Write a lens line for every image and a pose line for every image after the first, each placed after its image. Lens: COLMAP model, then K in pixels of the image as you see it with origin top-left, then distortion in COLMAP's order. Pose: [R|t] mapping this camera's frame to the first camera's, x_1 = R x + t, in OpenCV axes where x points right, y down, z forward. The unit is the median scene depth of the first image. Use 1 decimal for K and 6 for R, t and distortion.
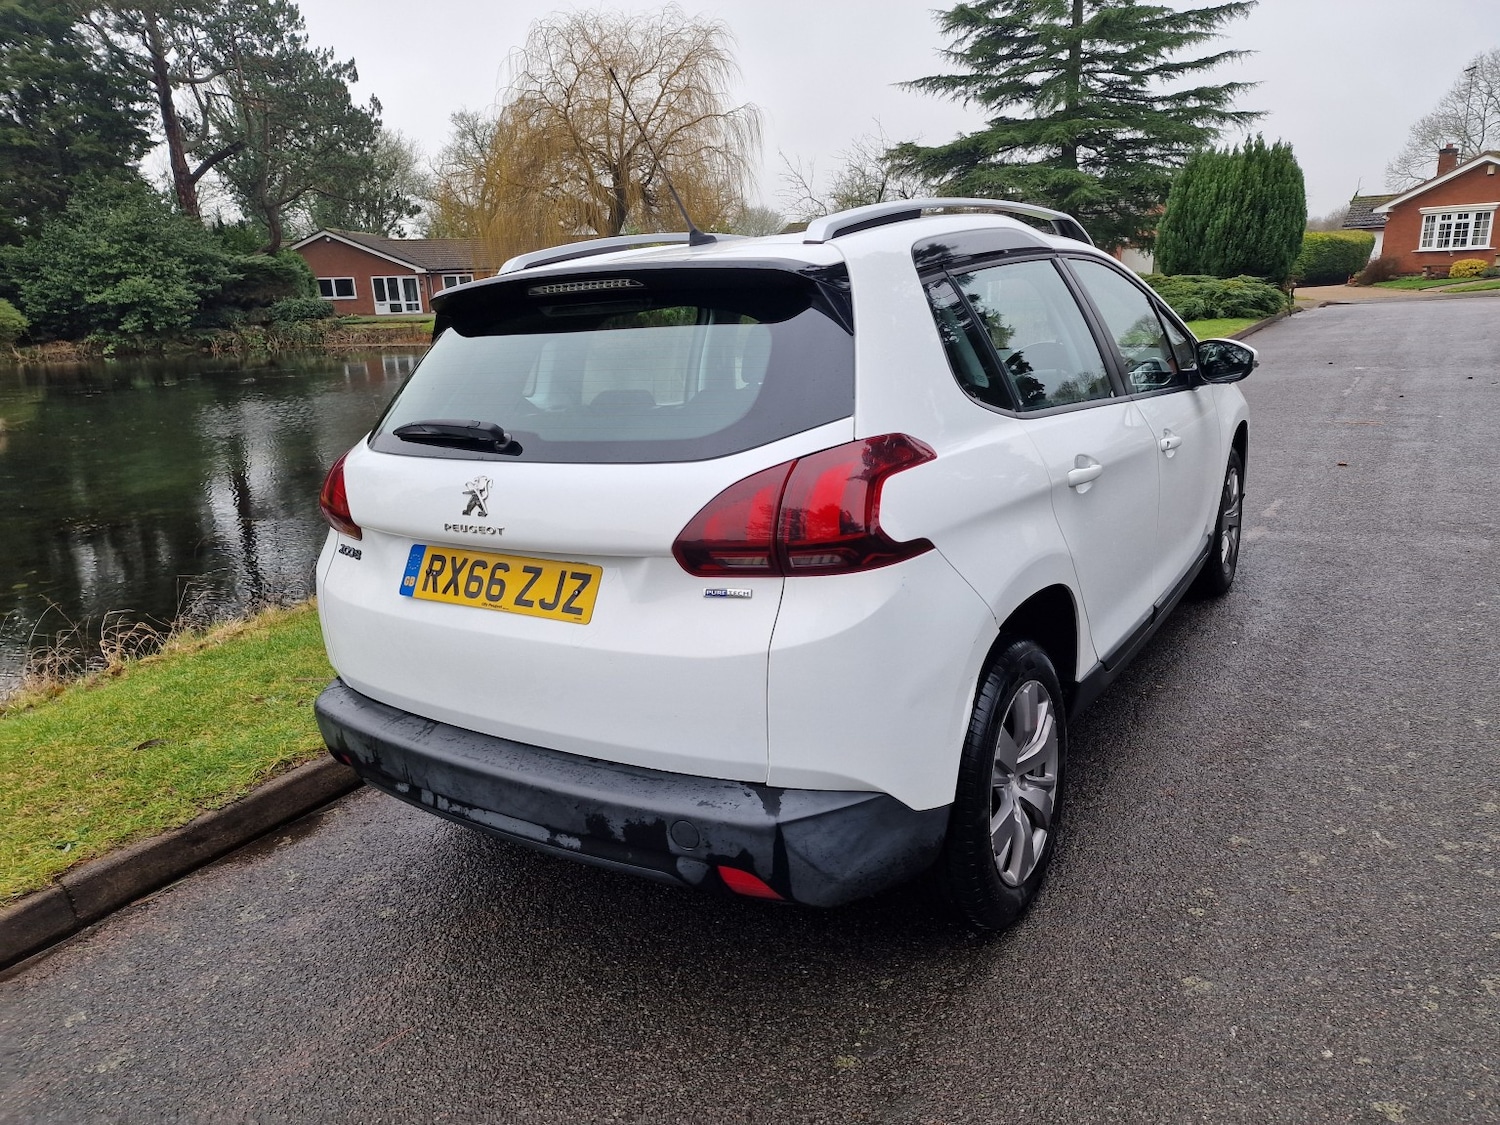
lens RADIAL K [[998.9, 0, 739.9], [0, 998.9, 554.4], [0, 0, 1]] dist [0.079573, -0.067592]
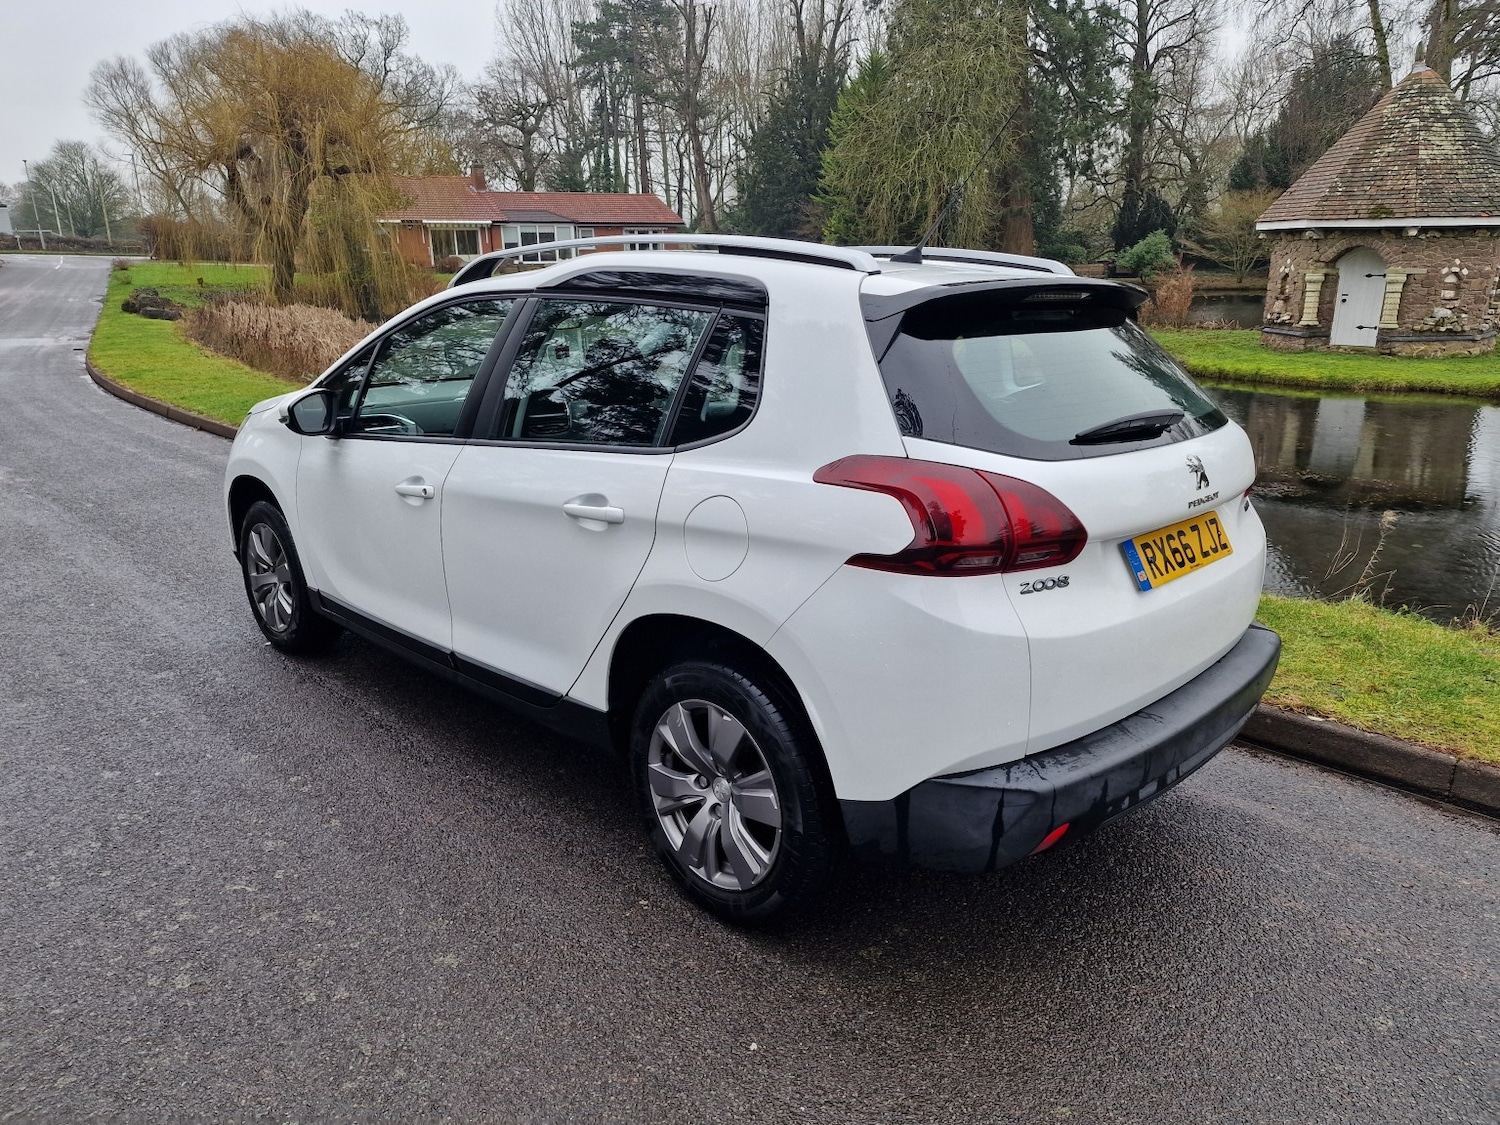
lens RADIAL K [[998.9, 0, 739.0], [0, 998.9, 558.5], [0, 0, 1]] dist [0.079573, -0.067592]
pose [[0.207862, -0.172797, 0.962774, -1.439601], [0.226565, 0.966011, 0.124463, -0.215648], [-0.951558, 0.192260, 0.239946, 1.192205]]
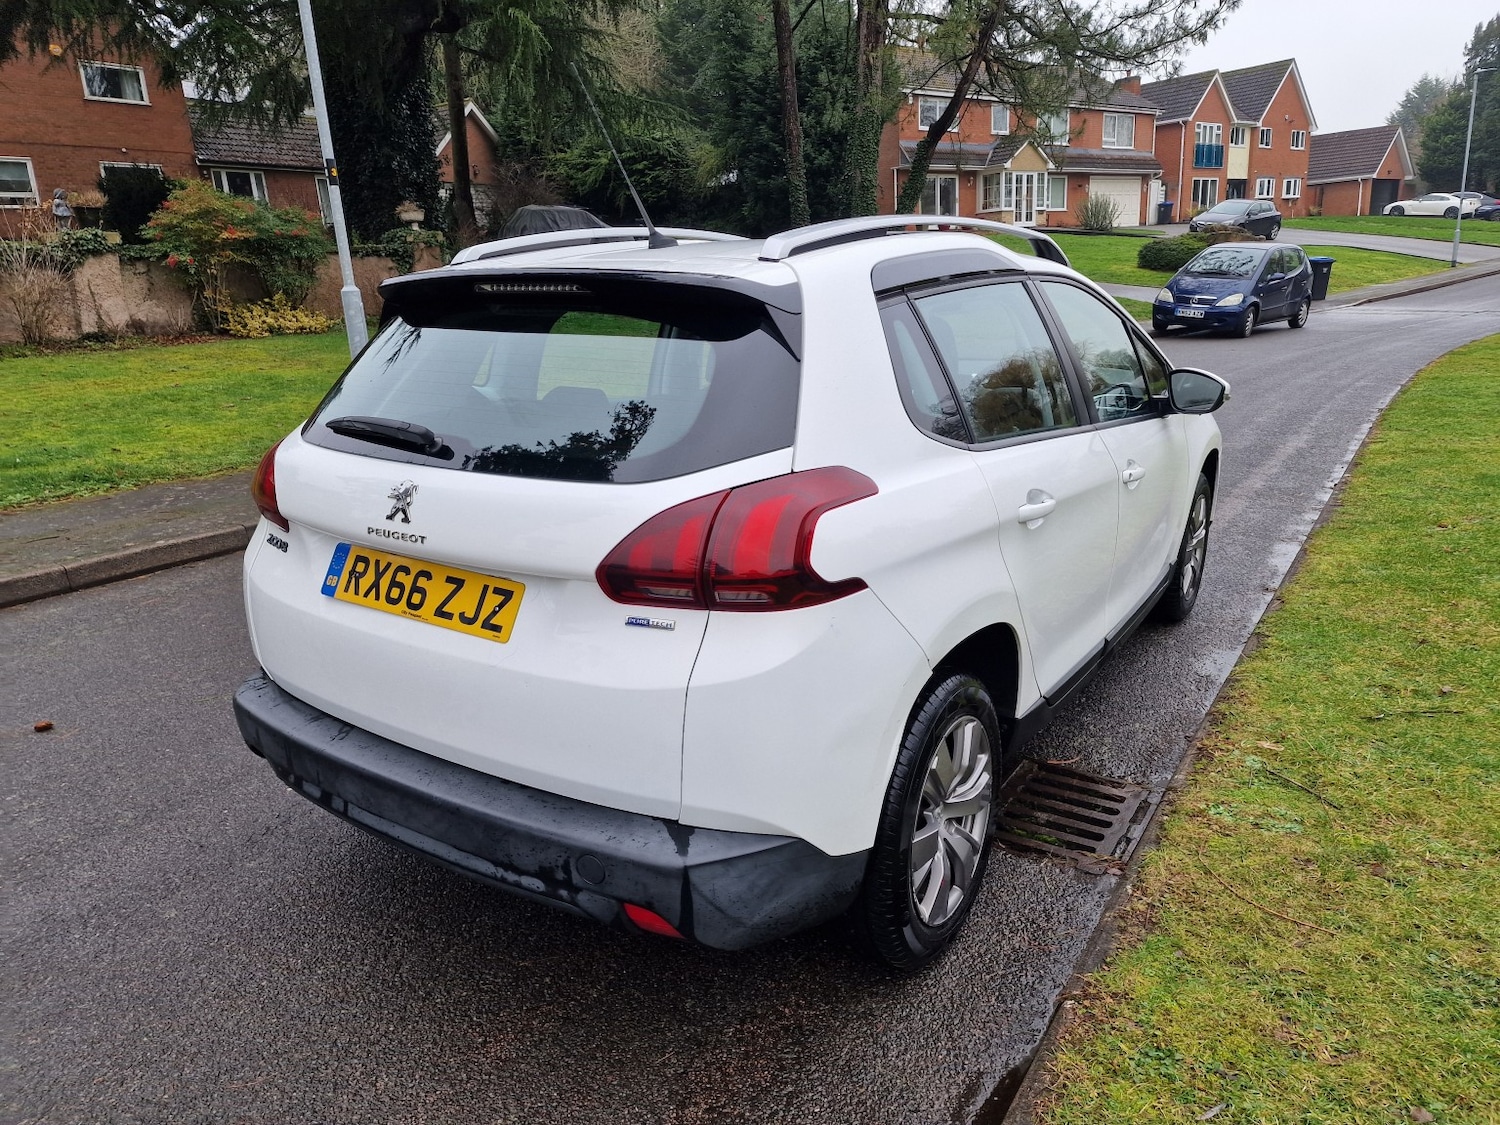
lens RADIAL K [[998.9, 0, 724.6], [0, 998.9, 544.9], [0, 0, 1]] dist [0.079573, -0.067592]
pose [[0.997982, 0.063042, 0.007542, 0.041193], [-0.063125, 0.997941, 0.011337, -0.044854], [-0.006812, -0.011790, 0.999907, 0.029714]]
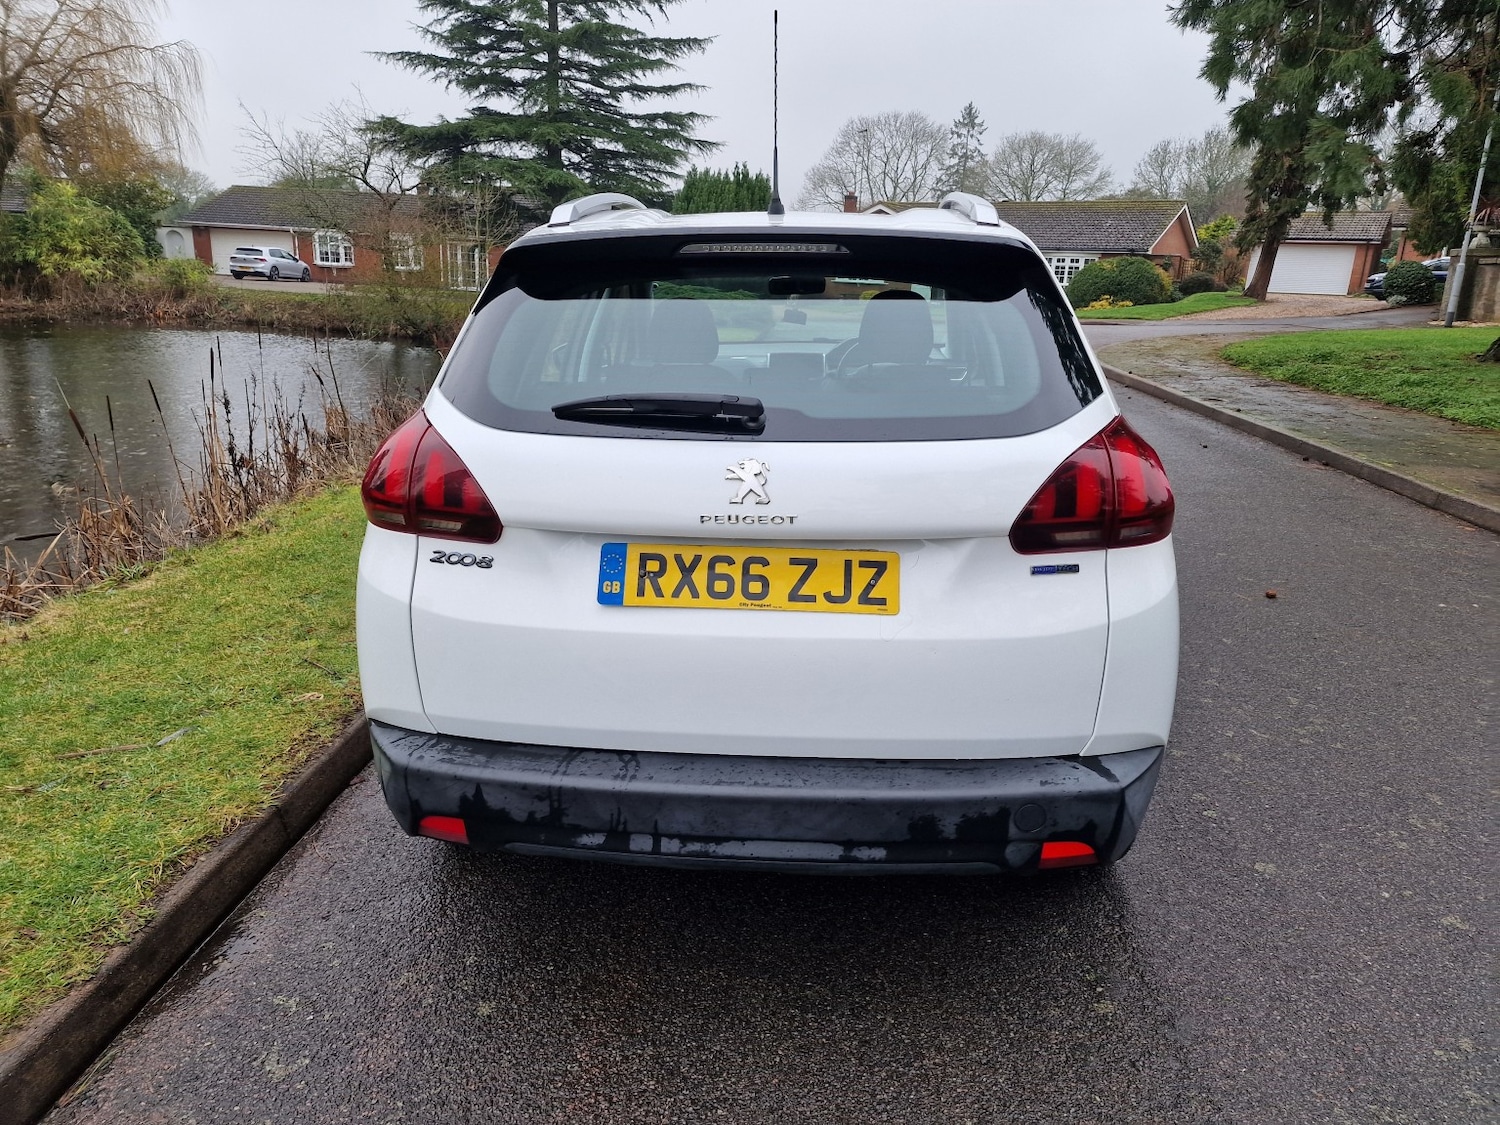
lens RADIAL K [[998.9, 0, 753.9], [0, 998.9, 544.1], [0, 0, 1]] dist [0.079573, -0.067592]
pose [[0.869297, -0.054662, 0.491259, -0.661115], [0.055623, 0.998372, 0.012661, -0.013698], [-0.491151, 0.016319, 0.870922, 0.233386]]
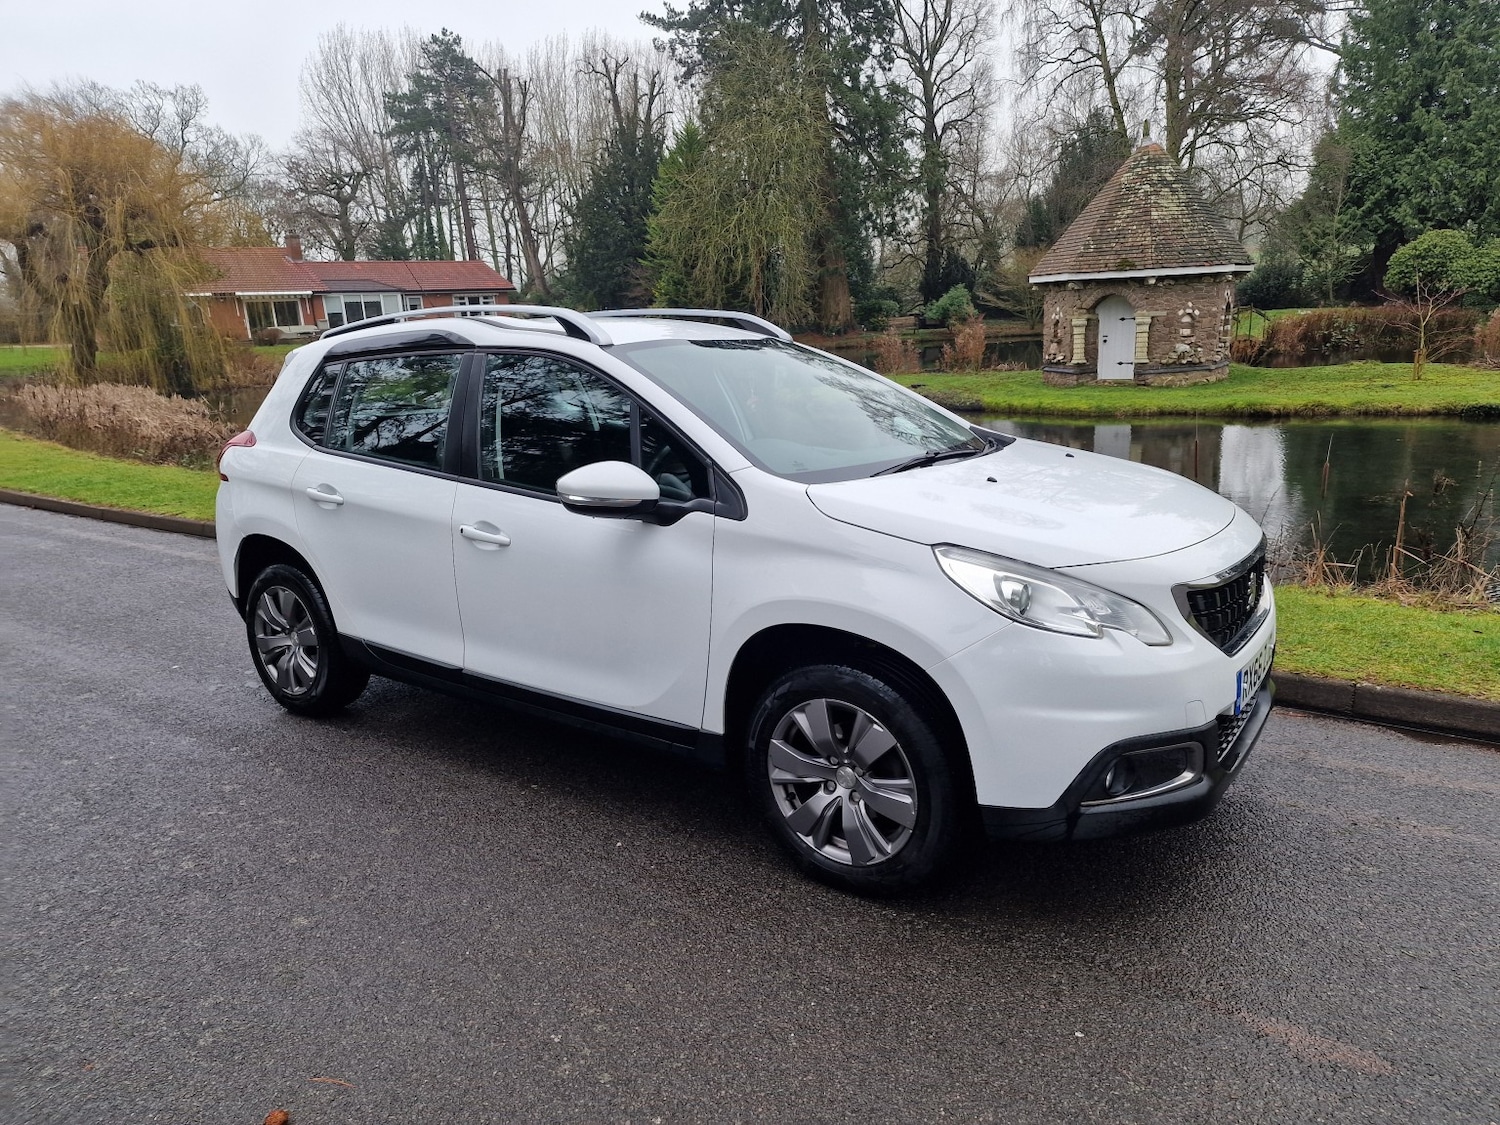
lens RADIAL K [[998.9, 0, 753.3], [0, 998.9, 563.0], [0, 0, 1]] dist [0.079573, -0.067592]
pose [[0.041884, -0.132705, 0.990270, -1.945460], [0.282187, 0.952358, 0.115689, -0.131072], [-0.958445, 0.274596, 0.077337, 1.097149]]
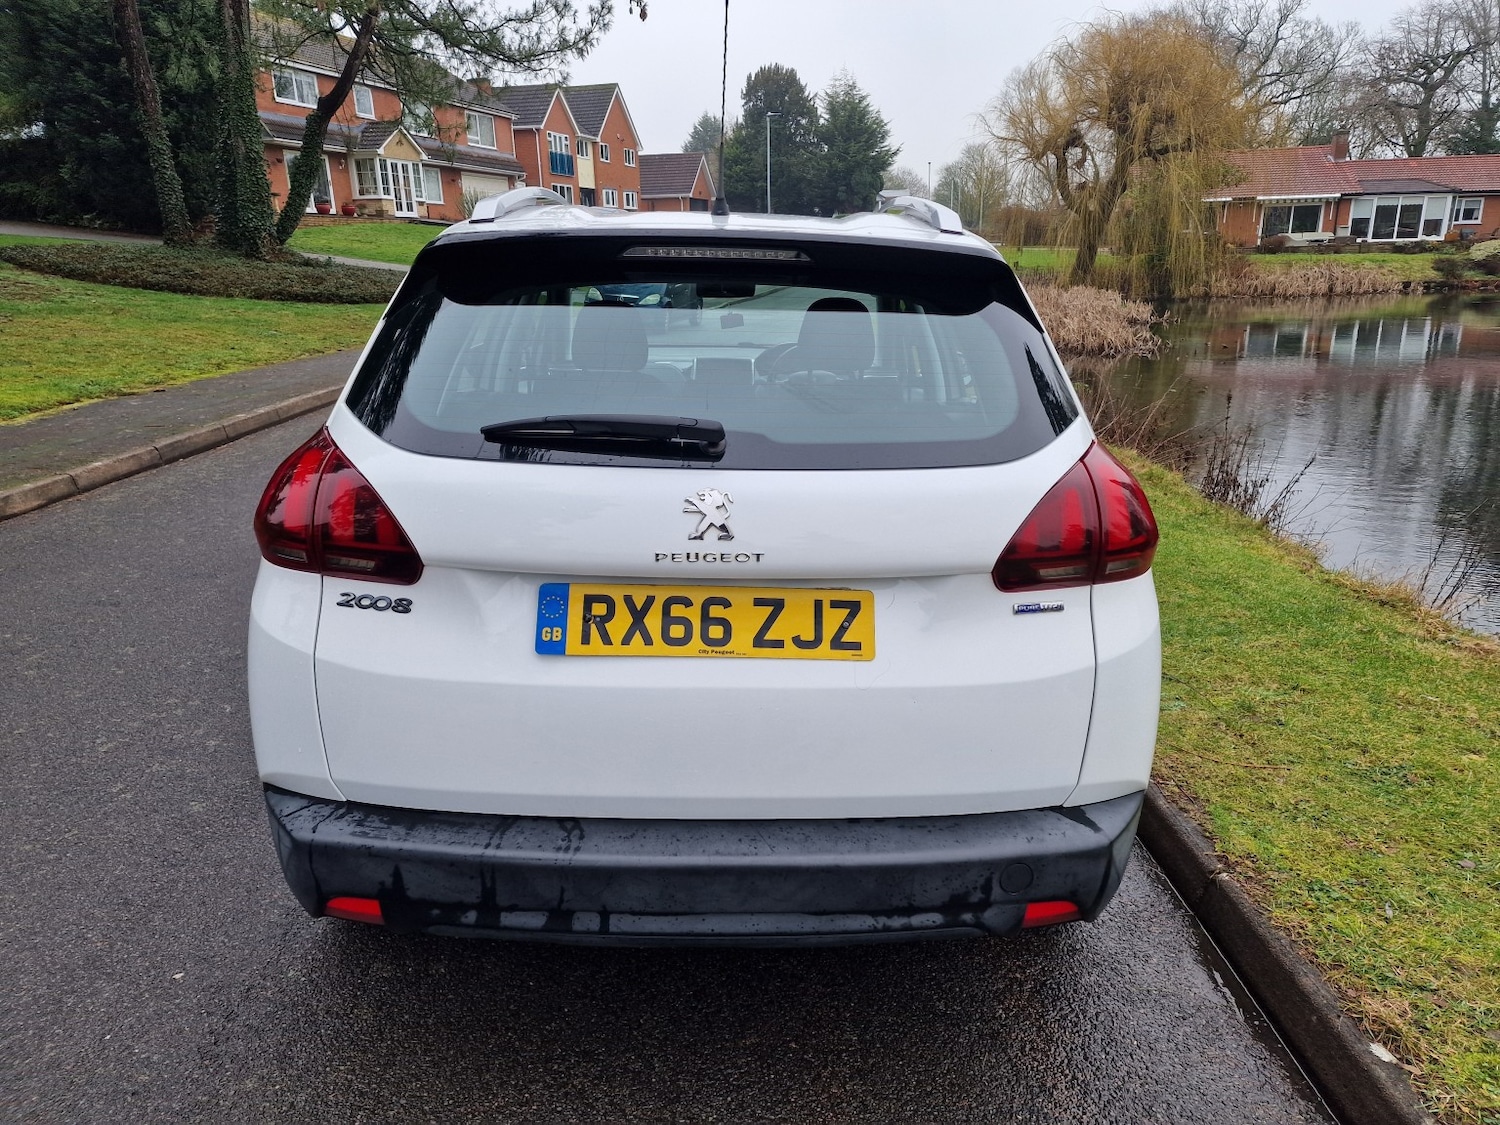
lens RADIAL K [[998.9, 0, 754.0], [0, 998.9, 551.9], [0, 0, 1]] dist [0.079573, -0.067592]
pose [[0.821596, -0.063229, 0.566554, -0.647201], [0.060912, 0.997877, 0.023032, -0.042845], [-0.566807, 0.015587, 0.823703, 0.331445]]
